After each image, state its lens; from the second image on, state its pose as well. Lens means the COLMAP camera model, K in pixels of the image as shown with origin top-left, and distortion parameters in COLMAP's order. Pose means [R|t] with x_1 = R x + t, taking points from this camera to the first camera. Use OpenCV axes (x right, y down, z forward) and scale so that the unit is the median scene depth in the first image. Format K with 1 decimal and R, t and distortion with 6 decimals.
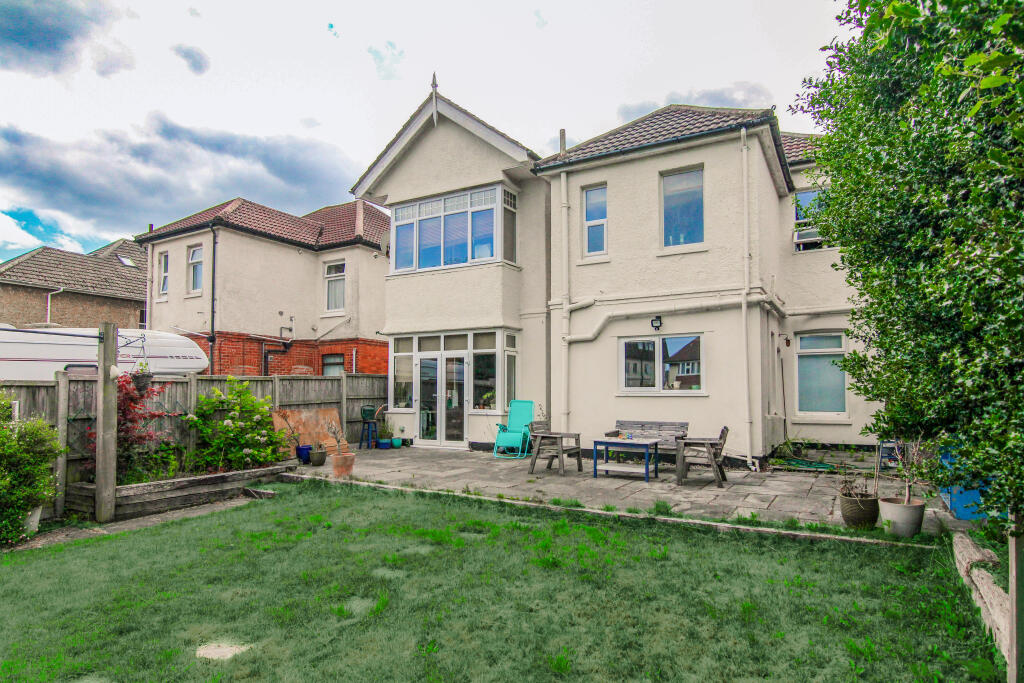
lens RADIAL K [[568.9, 0, 512.2], [0, 568.9, 375.8], [0, 0, 1]] dist [-0.000797, -0.000458]
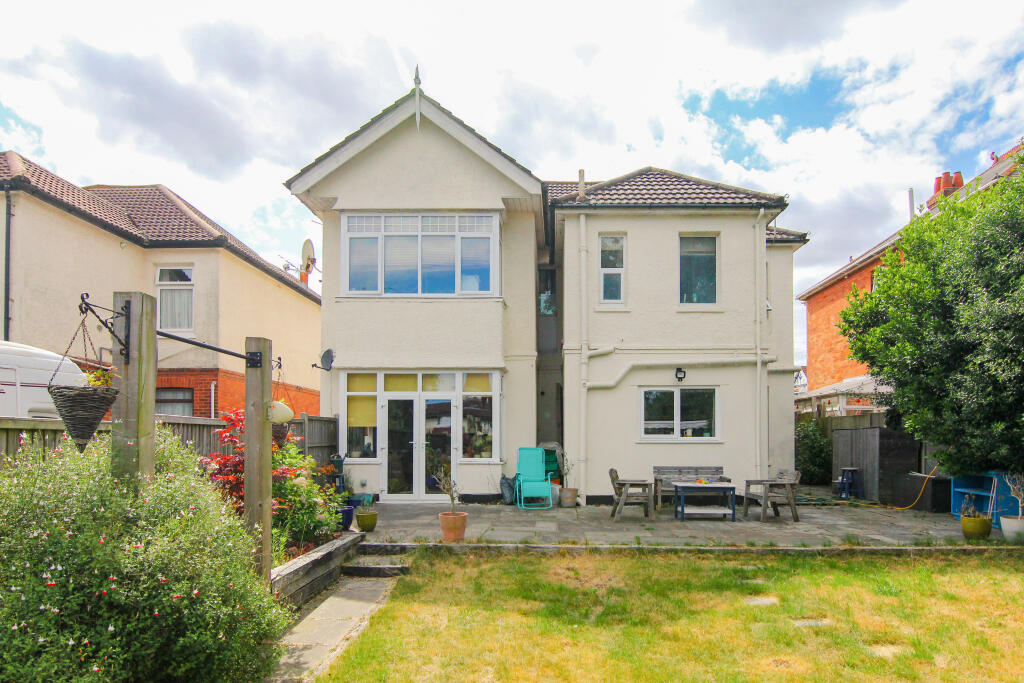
lens RADIAL K [[577.0, 0, 513.8], [0, 577.0, 434.4], [0, 0, 1]] dist [-0.001908, -0.001795]
pose [[0.877154, 0.002085, 0.480205, -0.442676], [-0.014681, 0.999640, 0.022476, 0.000015], [-0.479985, -0.026765, 0.876868, 0.160547]]
